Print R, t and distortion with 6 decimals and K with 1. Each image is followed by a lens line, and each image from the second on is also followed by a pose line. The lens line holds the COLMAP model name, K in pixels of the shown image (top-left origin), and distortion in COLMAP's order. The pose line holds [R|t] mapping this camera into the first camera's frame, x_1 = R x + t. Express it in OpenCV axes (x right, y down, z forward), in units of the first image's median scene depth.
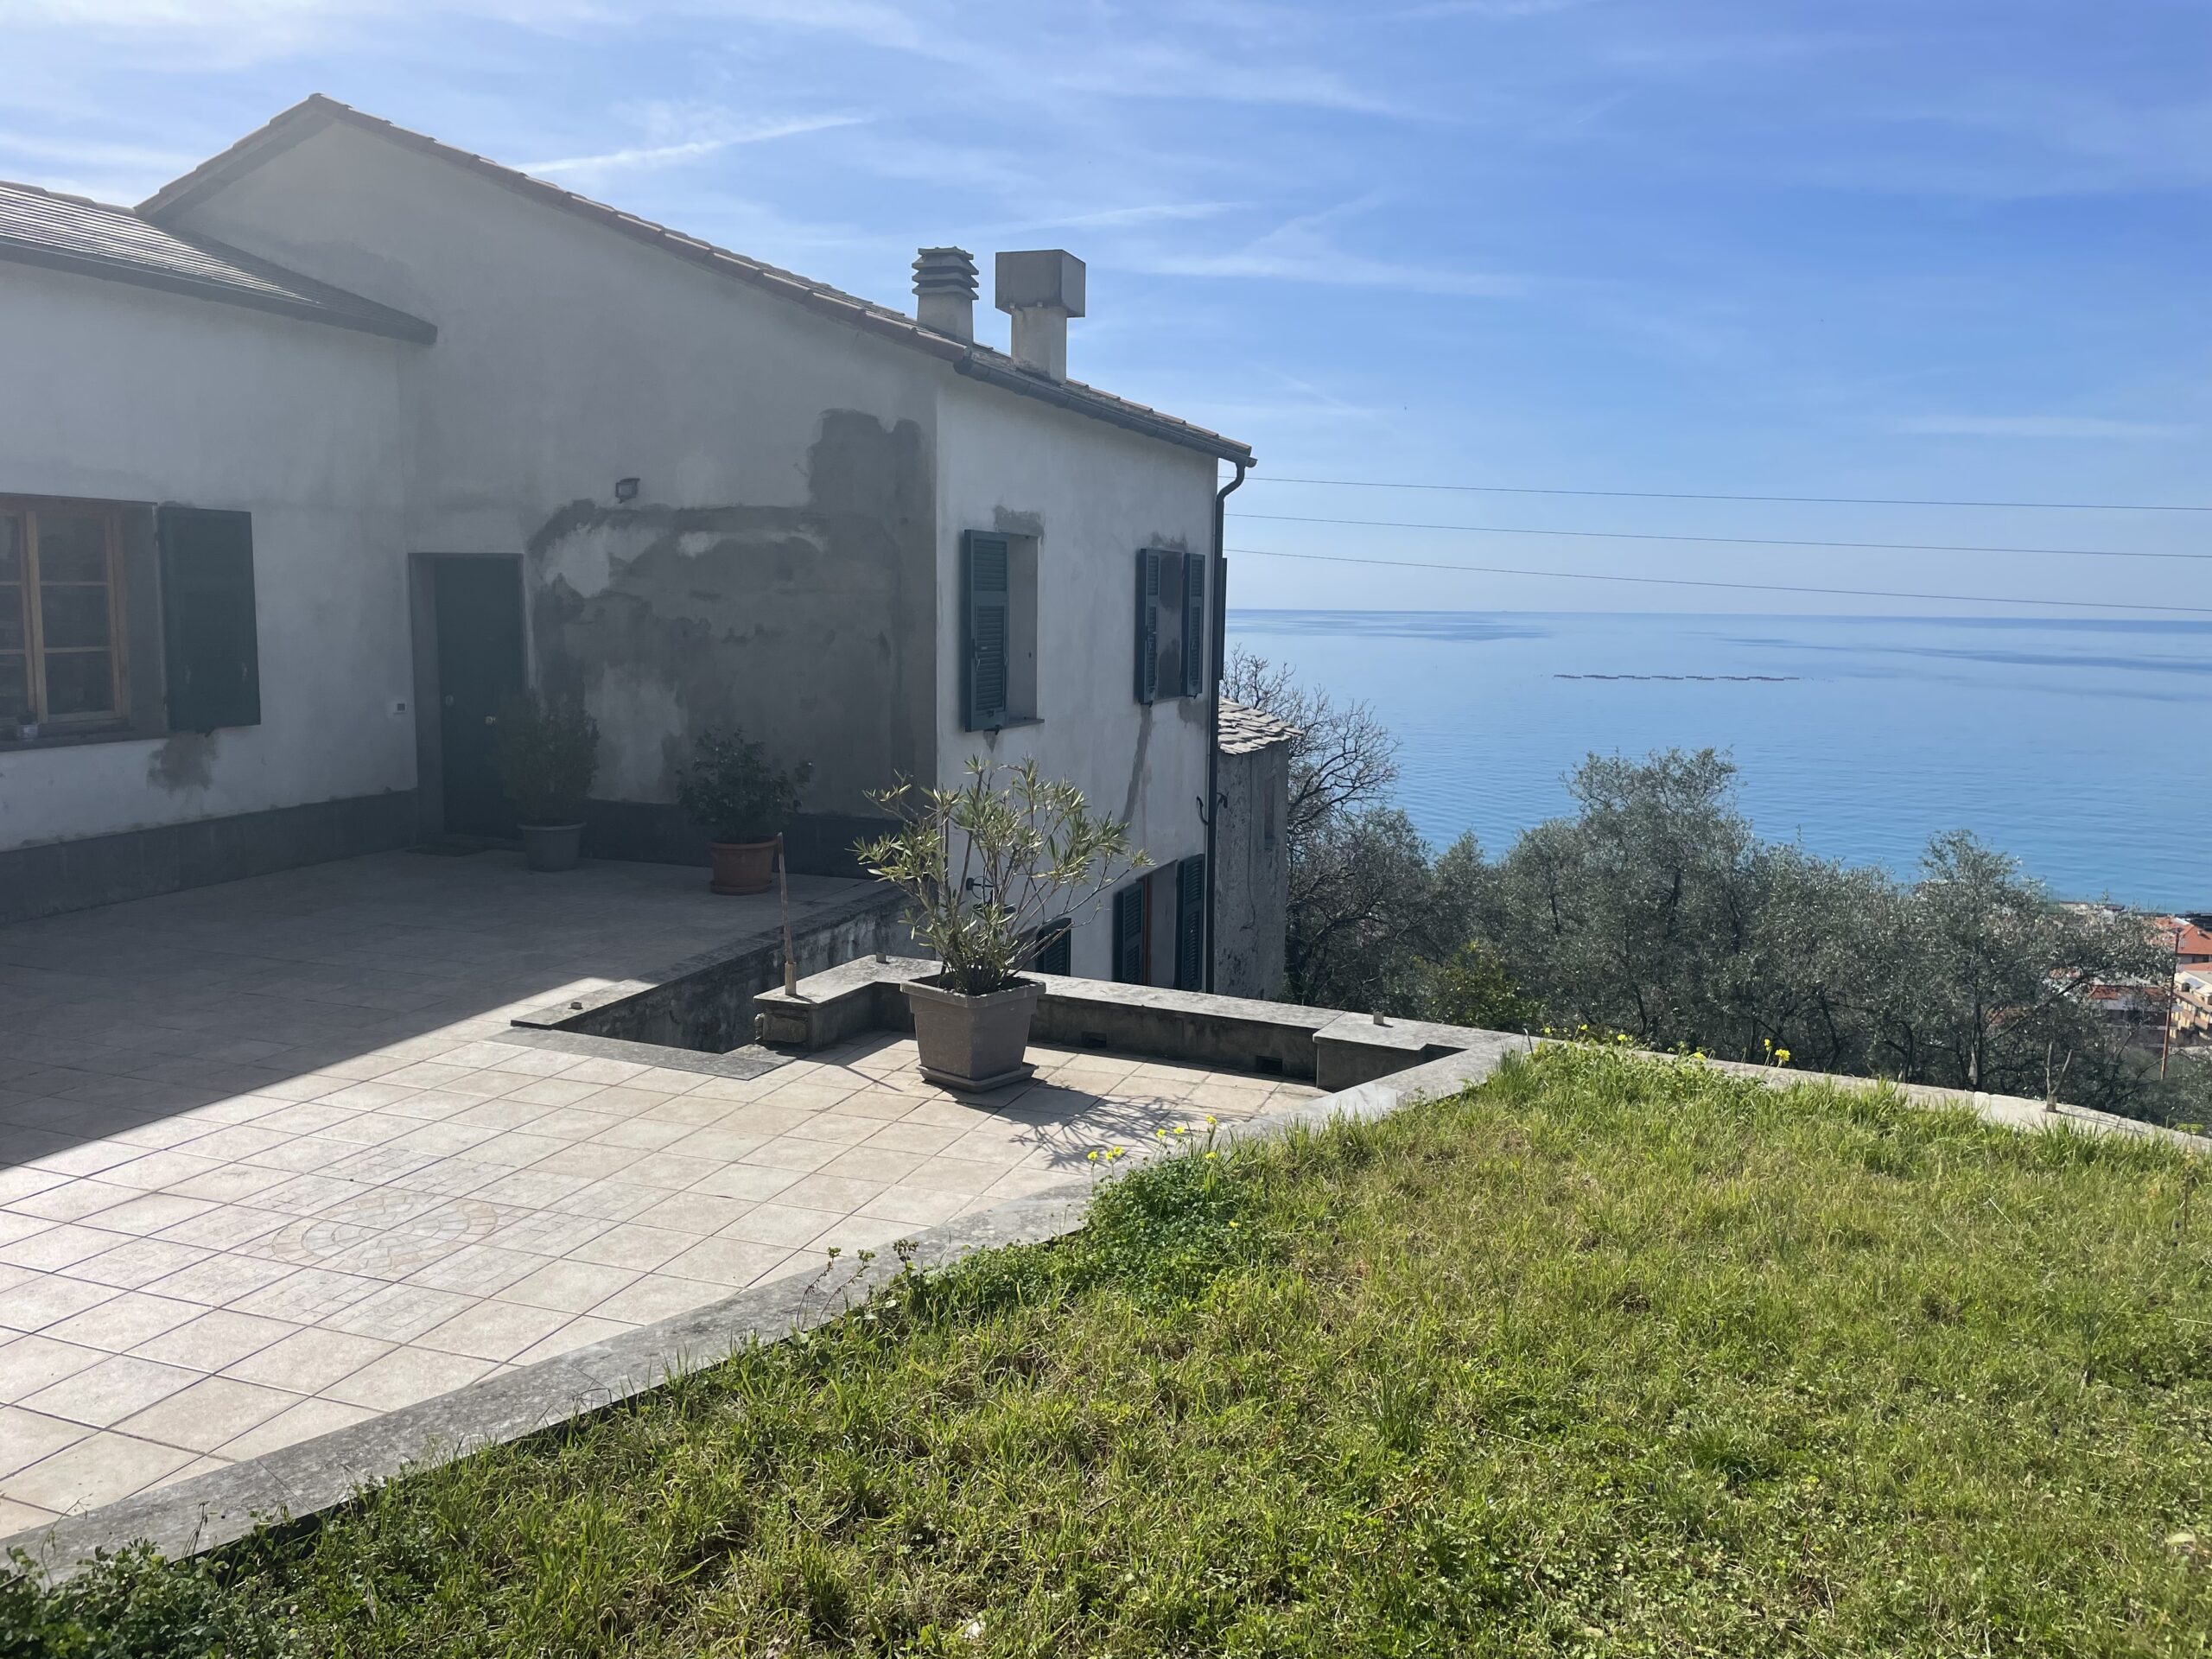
lens RADIAL K [[1679.5, 0, 1115.7], [0, 1679.5, 816.9], [0, 0, 1]] dist [0.100543, -0.140769]
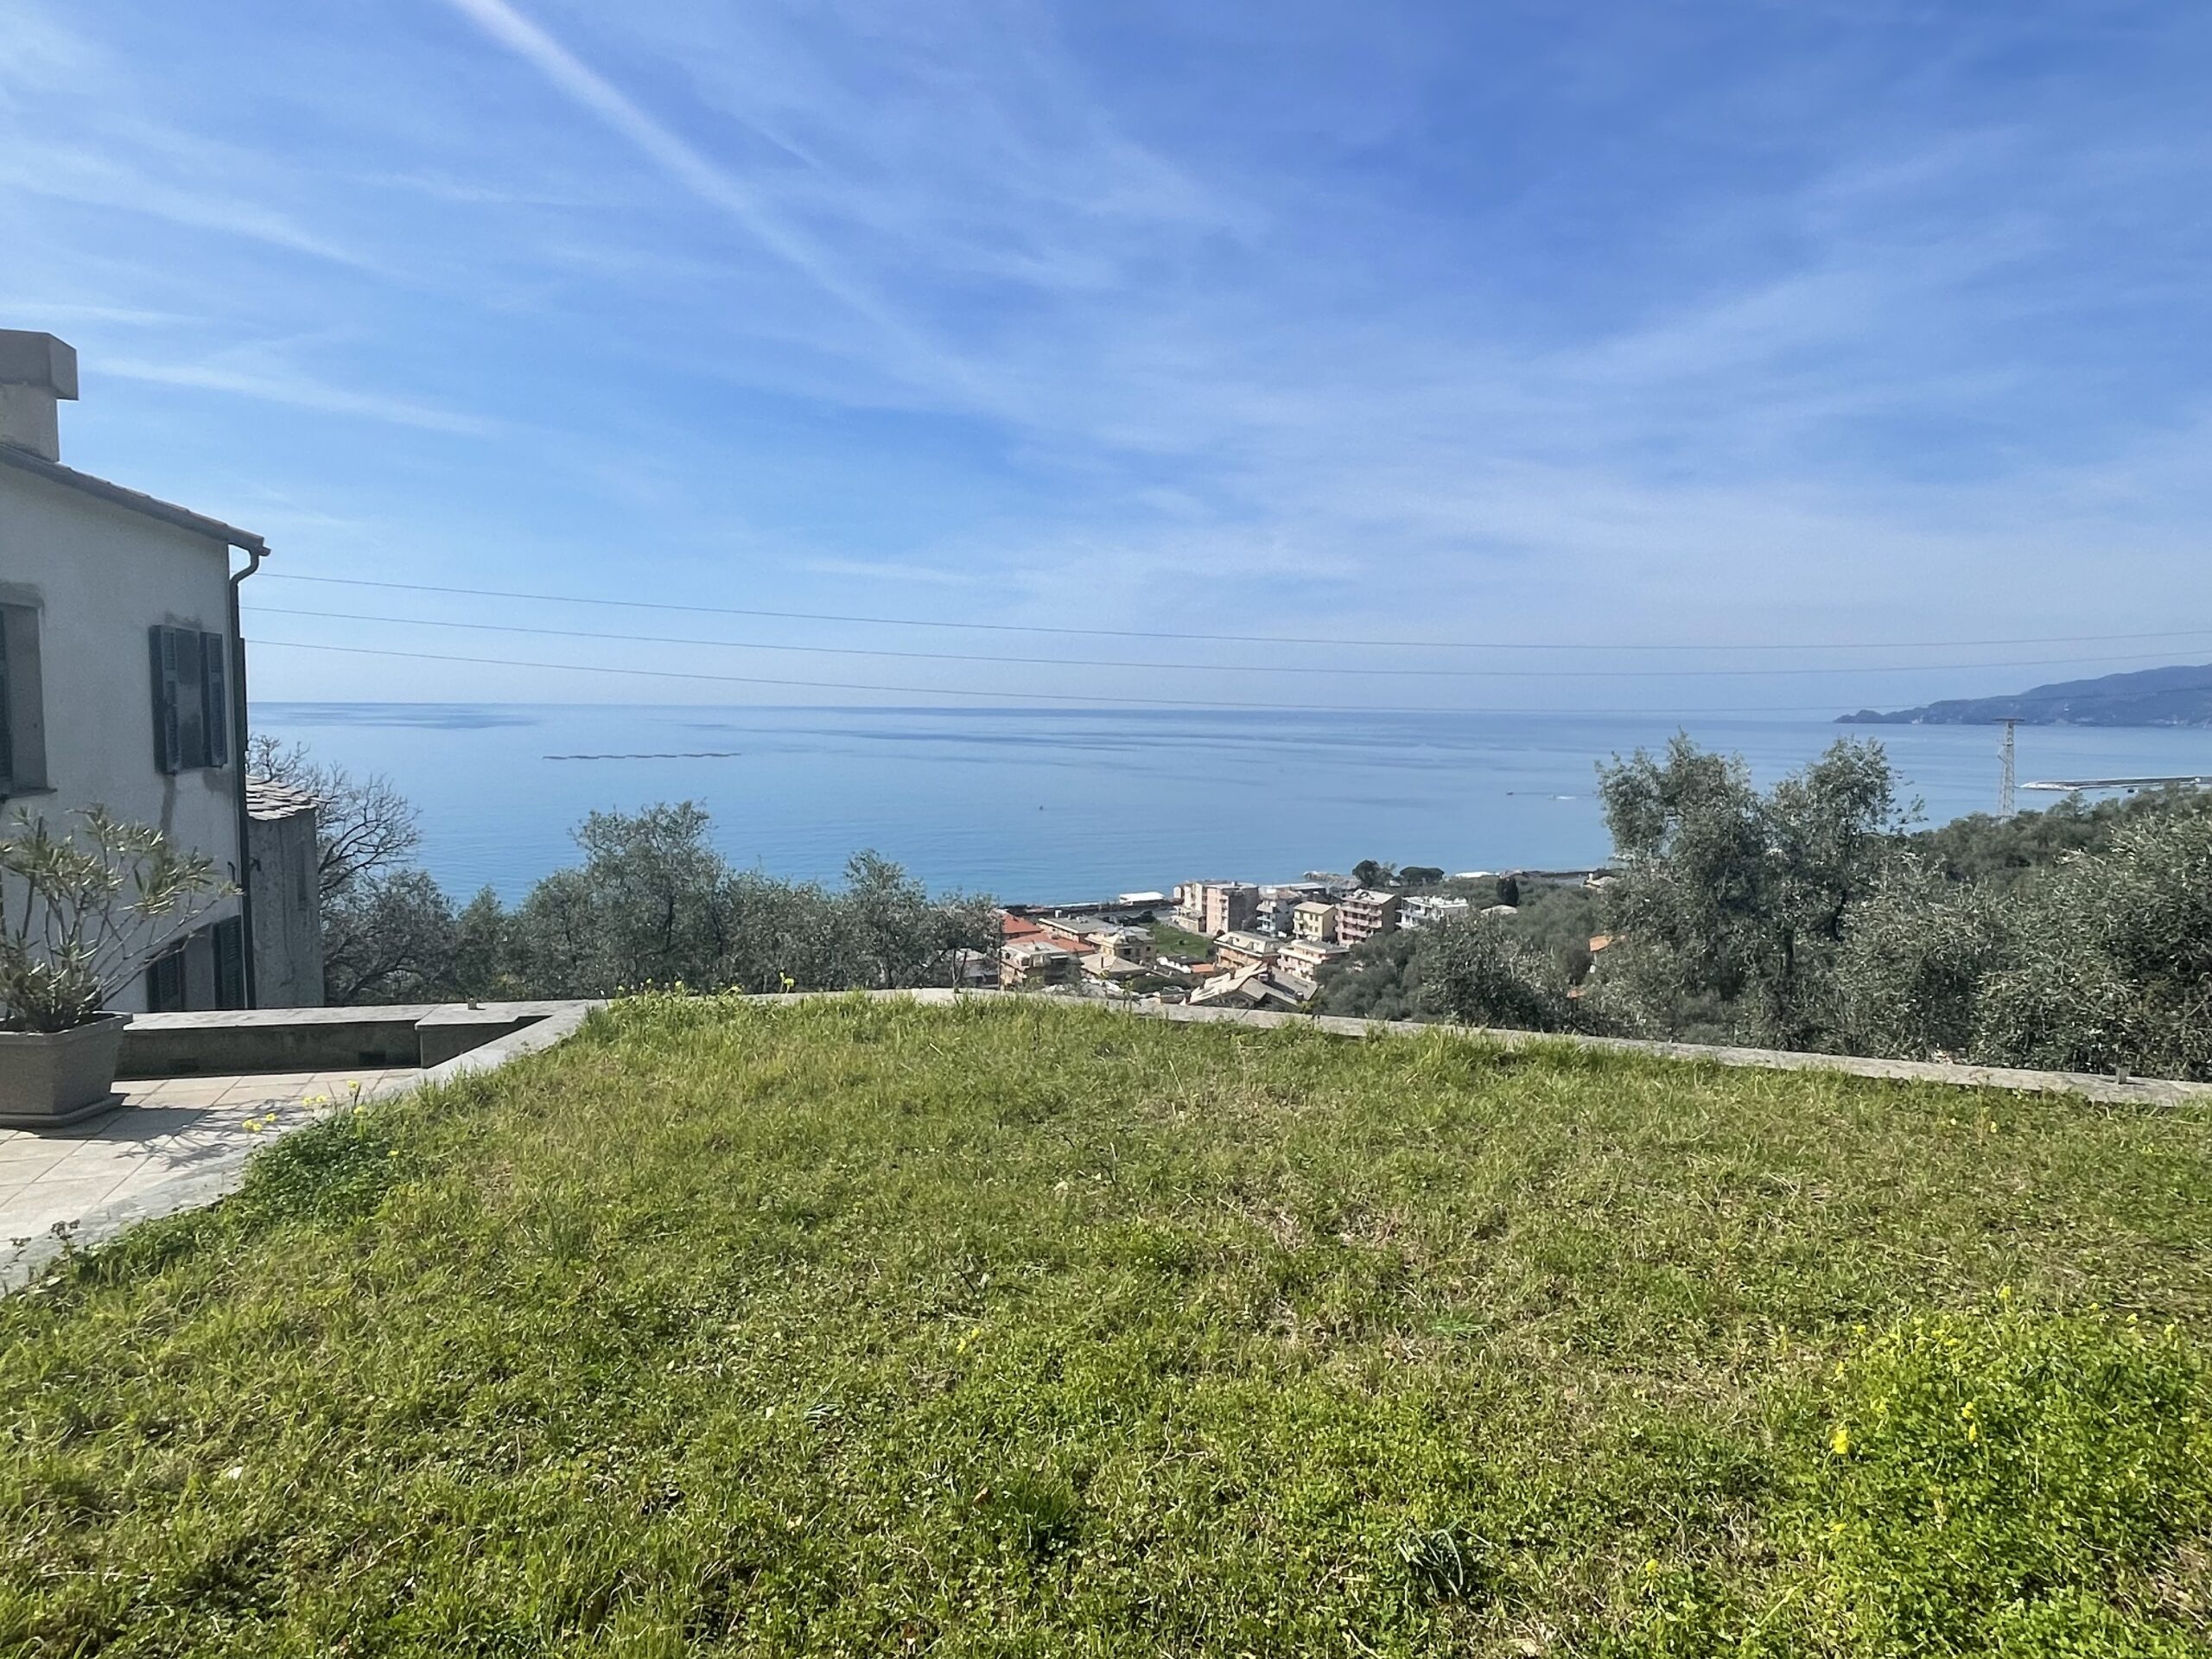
lens RADIAL K [[1388.2, 0, 1106.0], [0, 1388.2, 829.5], [0, 0, 1]] dist [-0.001436, -0.001842]
pose [[0.801124, -0.057682, 0.595712, -0.066277], [0.076551, 0.997045, -0.006404, 0.036868], [-0.593583, 0.050733, 0.803172, -0.073492]]
